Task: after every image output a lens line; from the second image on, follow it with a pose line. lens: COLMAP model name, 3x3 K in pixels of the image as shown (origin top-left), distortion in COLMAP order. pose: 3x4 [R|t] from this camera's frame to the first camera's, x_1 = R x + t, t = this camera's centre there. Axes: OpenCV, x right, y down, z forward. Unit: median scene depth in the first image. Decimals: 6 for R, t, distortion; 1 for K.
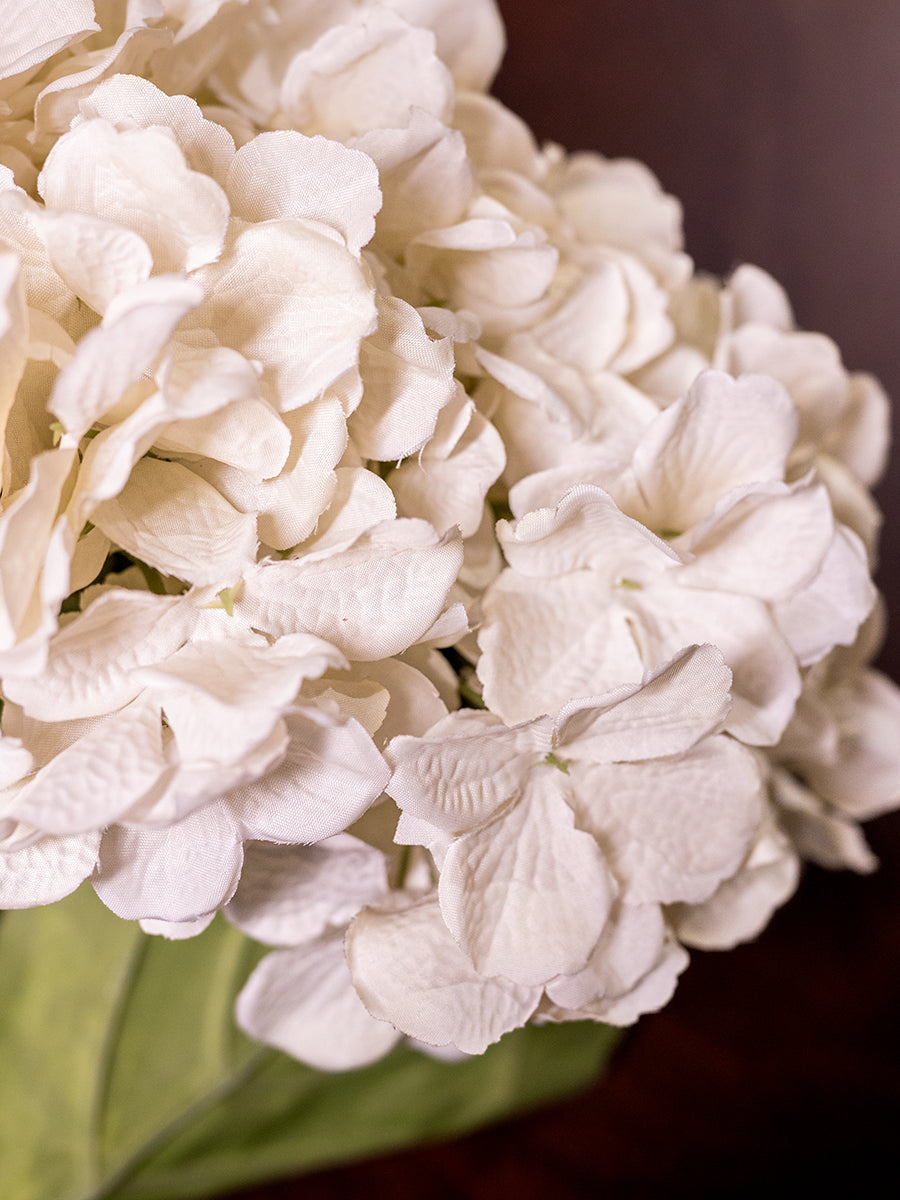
lens RADIAL K [[2588.6, 0, 450.0], [0, 2588.6, 600.0], [0, 0, 1]] dist [0.002799, 0.011245]
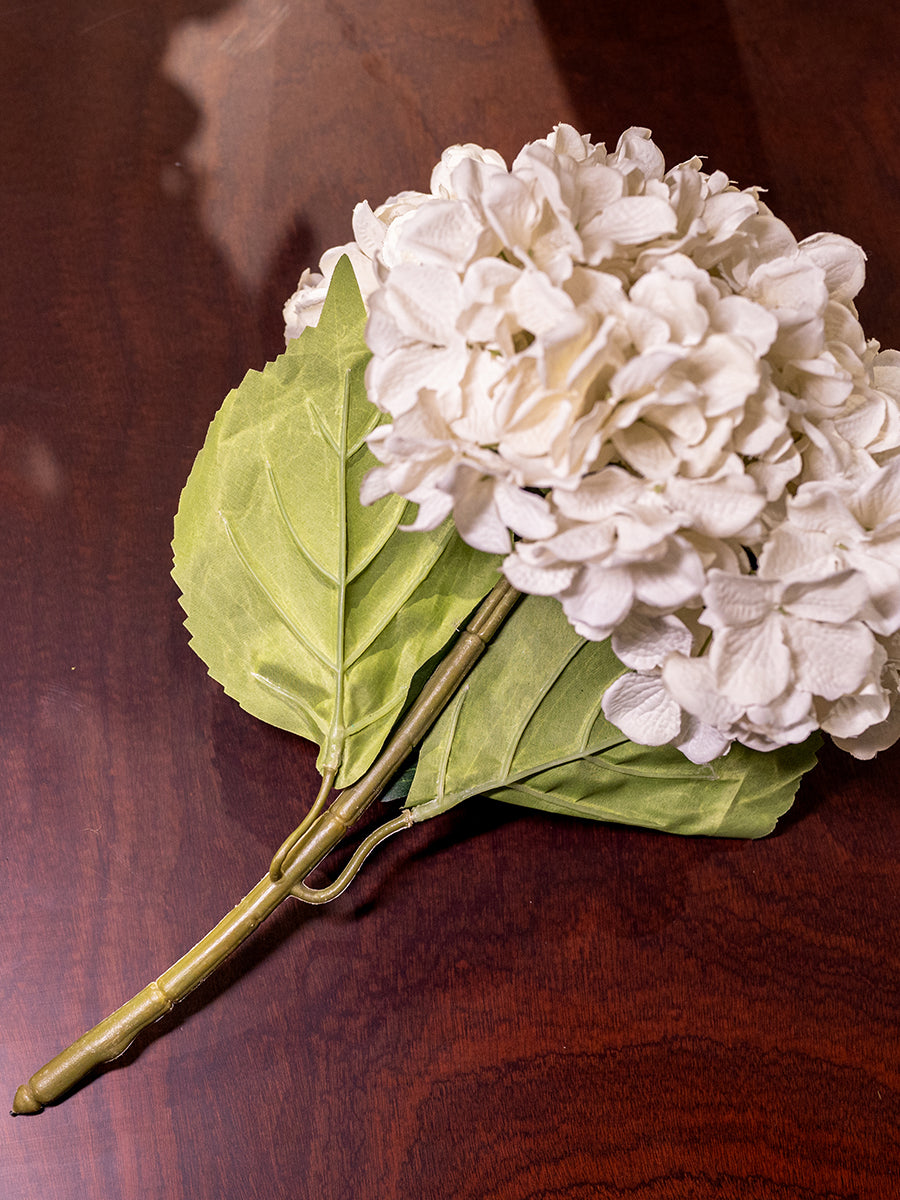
lens RADIAL K [[2588.6, 0, 450.0], [0, 2588.6, 600.0], [0, 0, 1]] dist [0.002799, 0.011245]
pose [[0.945344, 0.281374, -0.164782, 0.131563], [-0.289679, 0.956707, -0.028240, 0.193960], [0.149702, 0.074431, 0.985926, -1.155198]]
